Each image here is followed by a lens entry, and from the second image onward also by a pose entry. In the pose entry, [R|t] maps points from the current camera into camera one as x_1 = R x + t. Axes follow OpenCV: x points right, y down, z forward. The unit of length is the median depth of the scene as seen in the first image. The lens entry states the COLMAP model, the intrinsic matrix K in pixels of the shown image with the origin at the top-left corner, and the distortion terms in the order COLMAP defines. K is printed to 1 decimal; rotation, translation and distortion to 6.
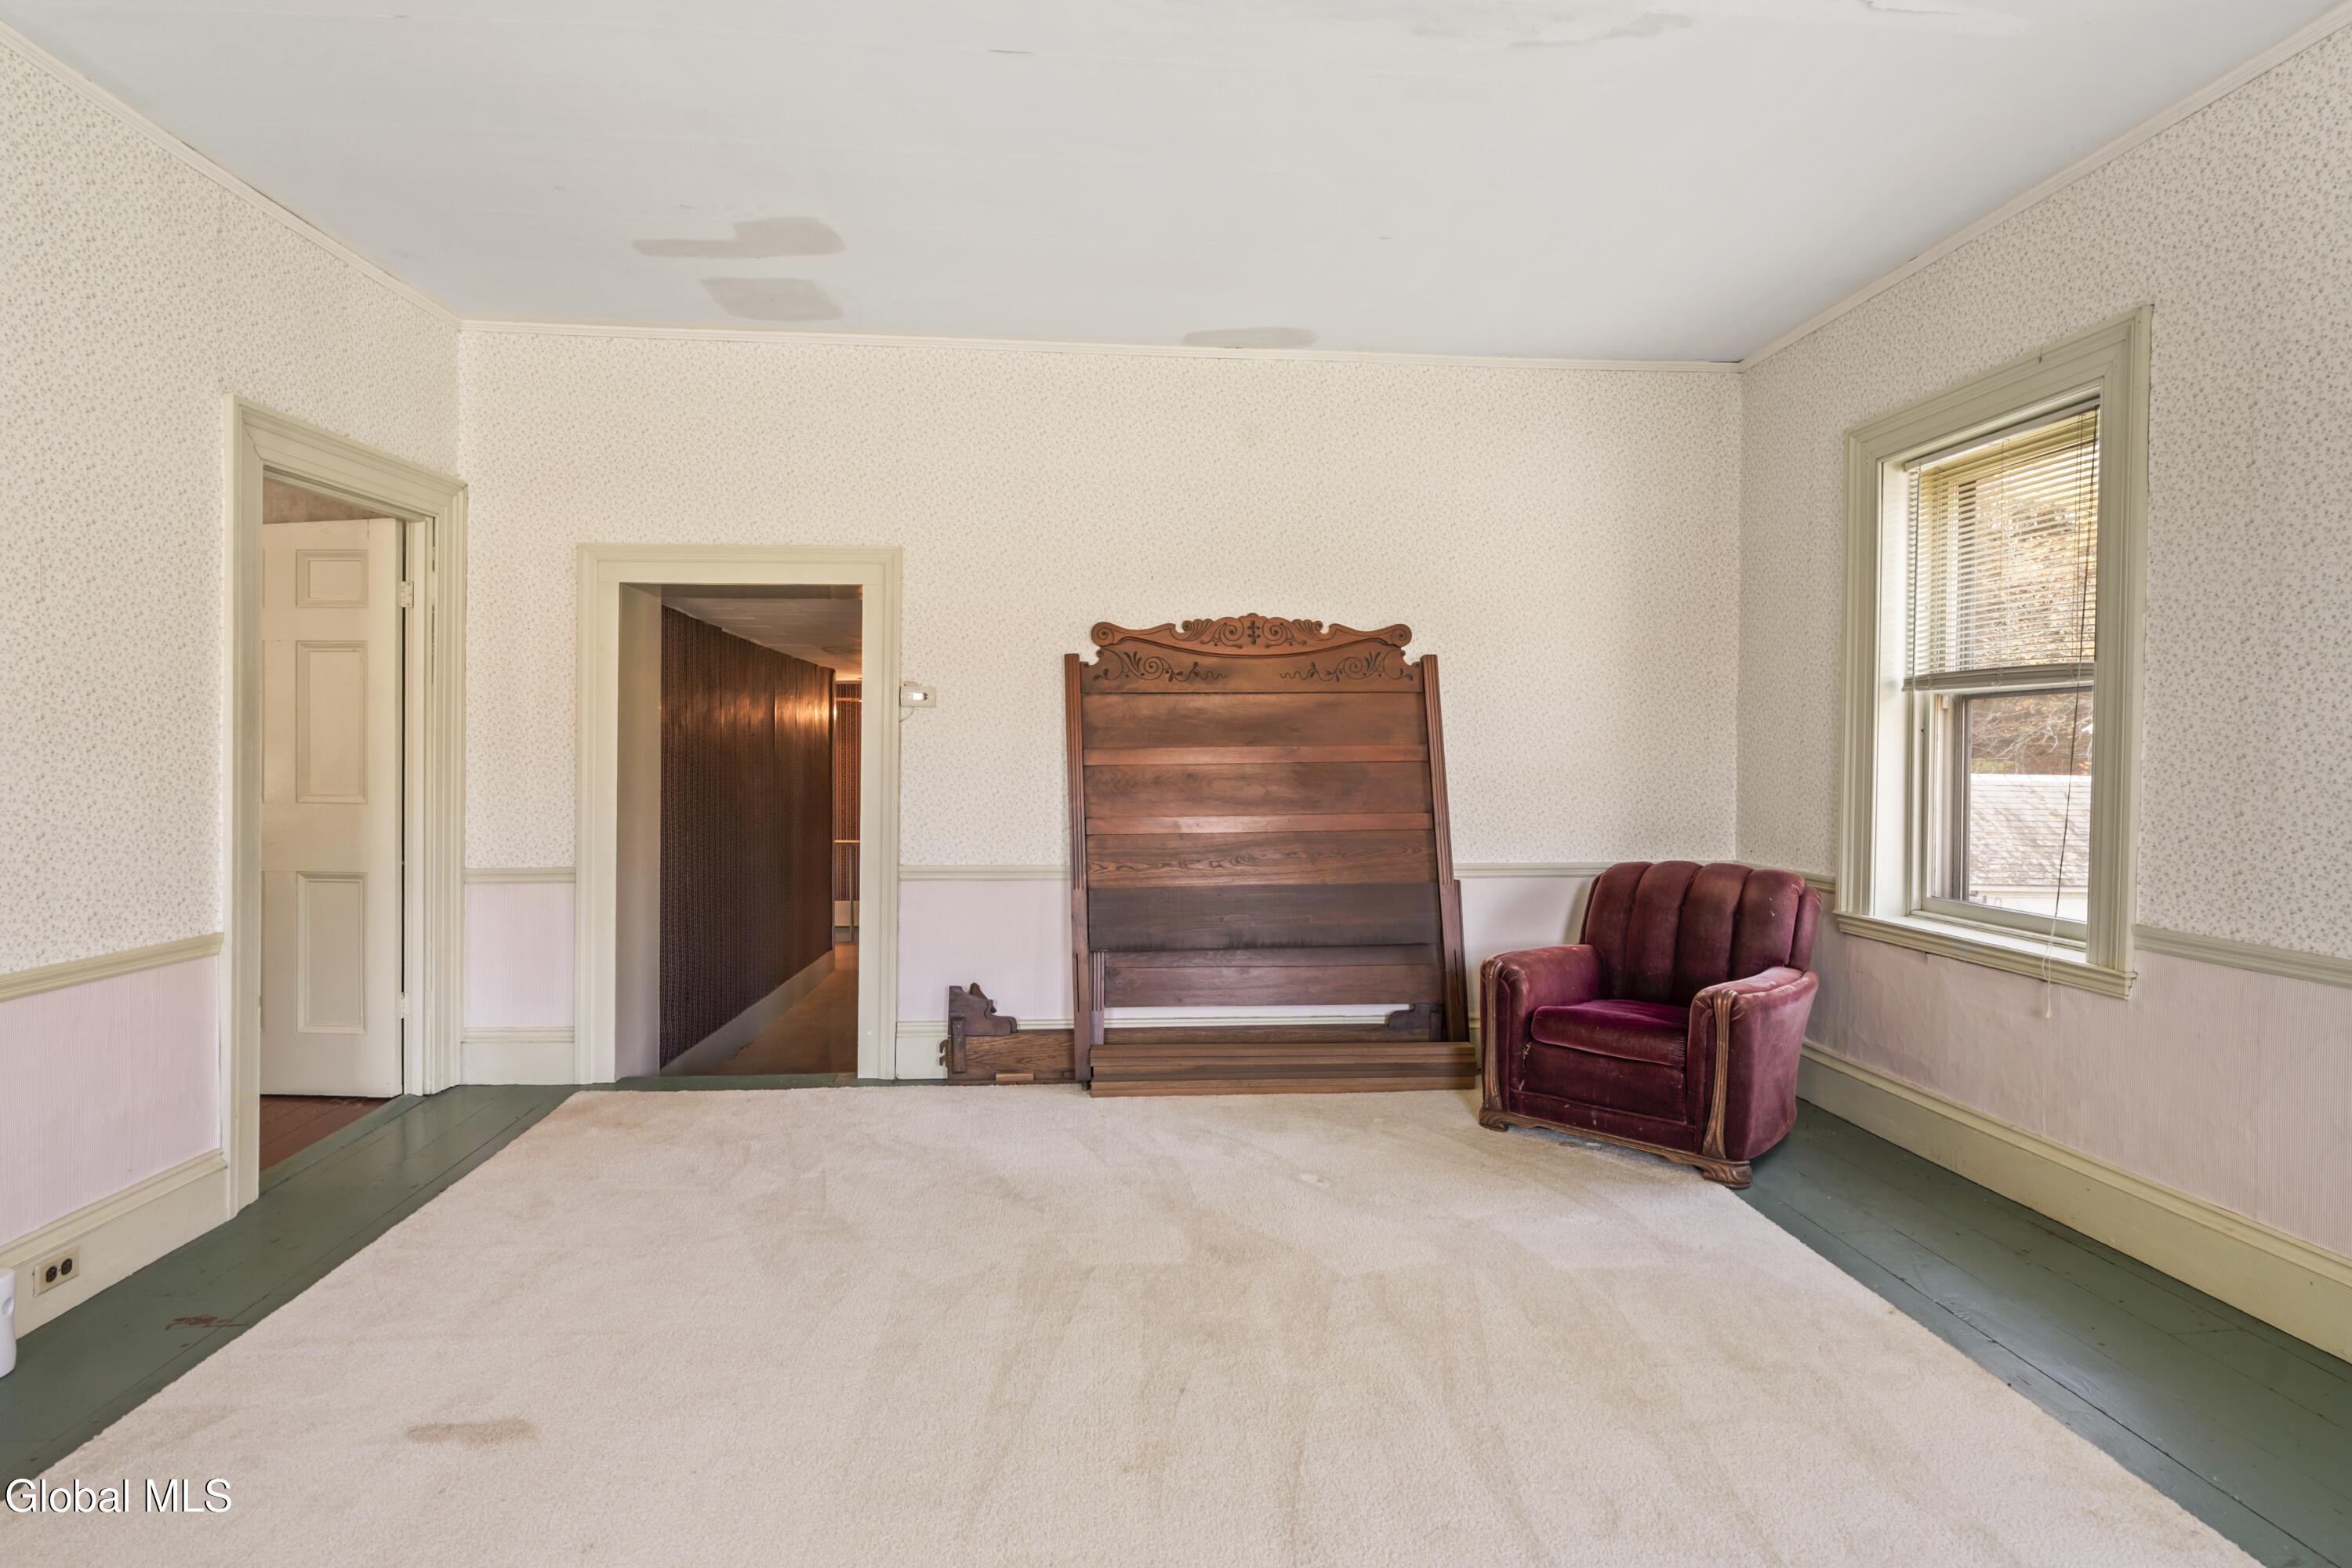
lens RADIAL K [[1131.8, 0, 1171.6], [0, 1131.8, 768.5], [0, 0, 1]] dist [0.000155, -0.000027]
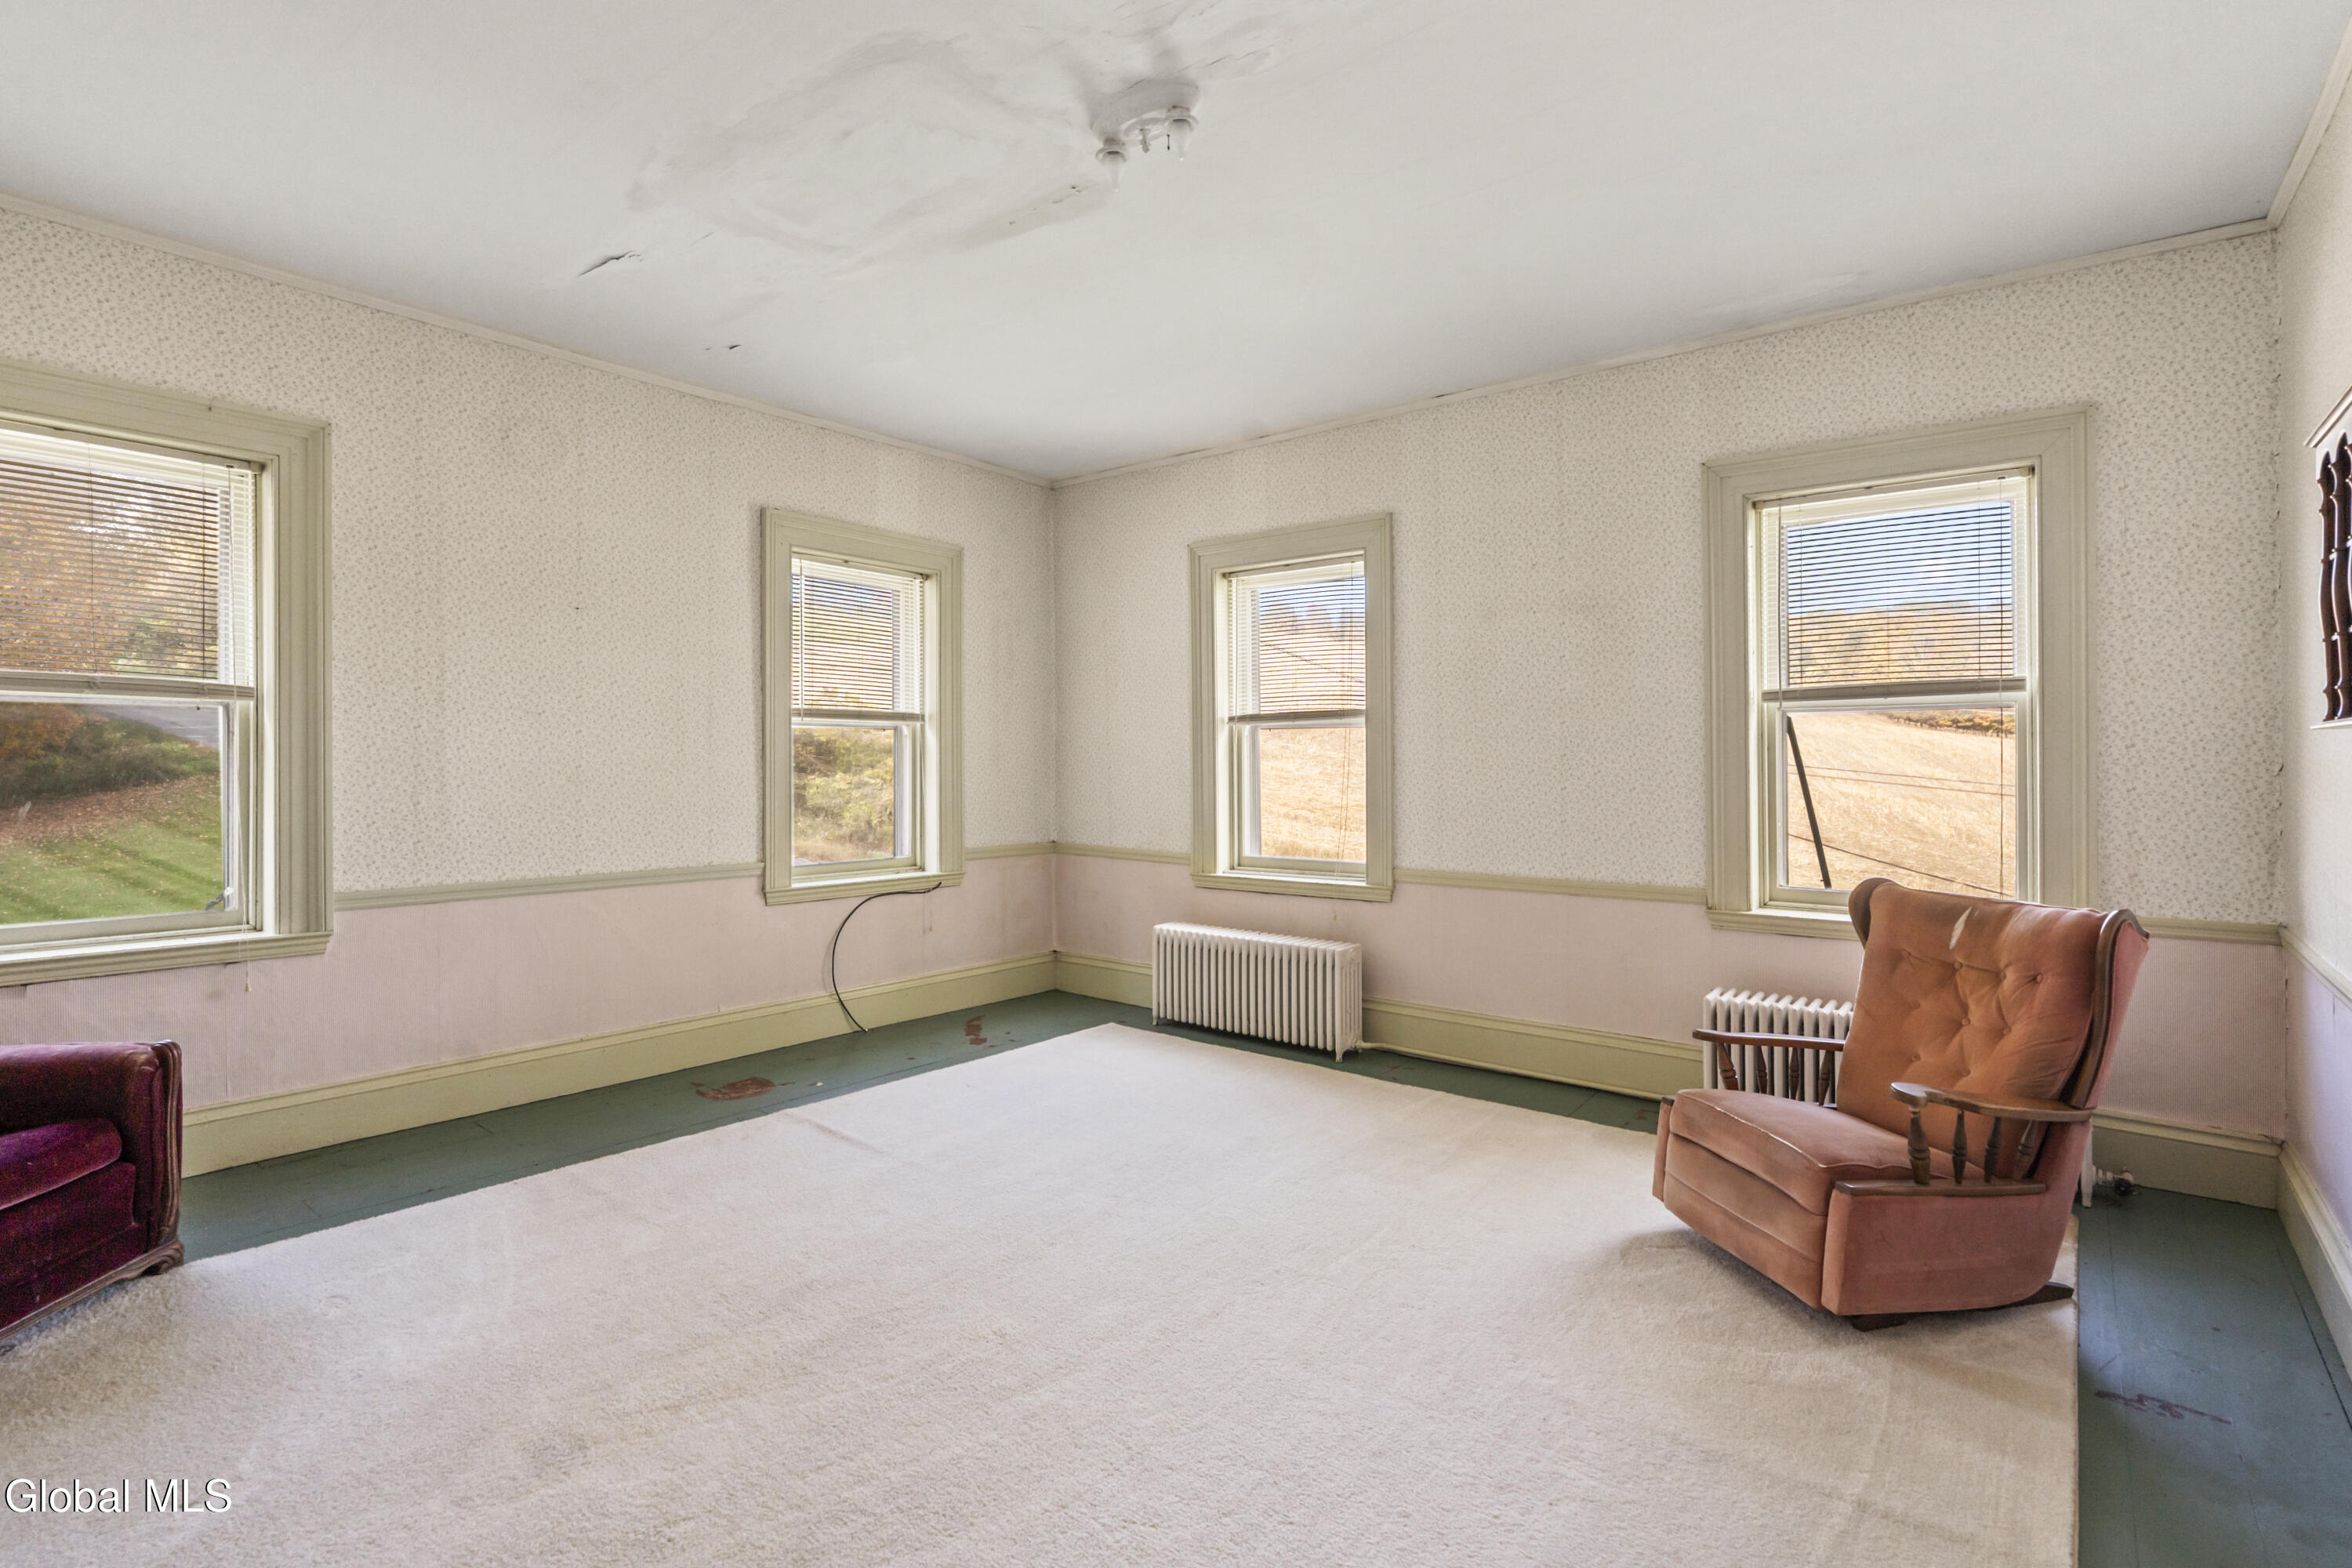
lens RADIAL K [[1131.8, 0, 1173.9], [0, 1131.8, 768.5], [0, 0, 1]] dist [0.000155, -0.000027]
pose [[-0.725723, -0.009872, 0.687916, -0.793159], [0.004759, 0.999801, 0.019369, -0.028842], [-0.687970, 0.017330, -0.725532, 1.335752]]
